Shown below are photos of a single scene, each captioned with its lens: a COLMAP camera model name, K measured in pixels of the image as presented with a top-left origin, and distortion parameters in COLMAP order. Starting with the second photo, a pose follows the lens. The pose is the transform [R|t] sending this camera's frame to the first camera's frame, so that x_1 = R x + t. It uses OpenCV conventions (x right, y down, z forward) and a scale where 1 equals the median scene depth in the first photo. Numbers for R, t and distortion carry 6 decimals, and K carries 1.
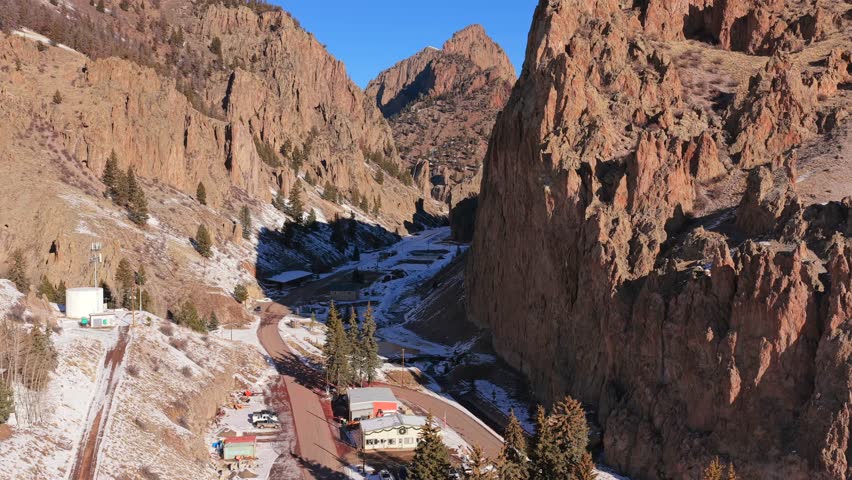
lens RADIAL K [[694.7, 0, 426.6], [0, 694.7, 239.4], [0, 0, 1]] dist [-0.004364, -0.000710]
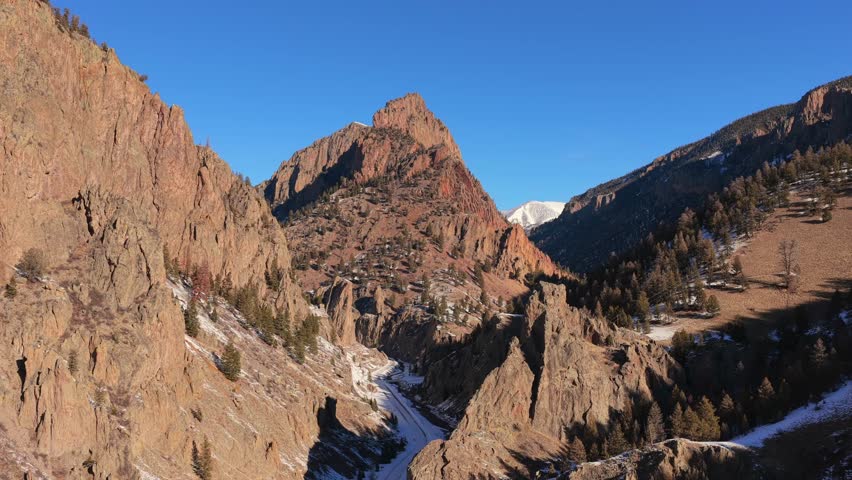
lens RADIAL K [[694.7, 0, 425.5], [0, 694.7, 239.7], [0, 0, 1]] dist [-0.004364, -0.000710]
pose [[0.994730, 0.004089, 0.102448, 0.003514], [0.008478, 0.992502, -0.121932, -0.054938], [-0.102178, 0.122158, 0.987237, 0.275987]]
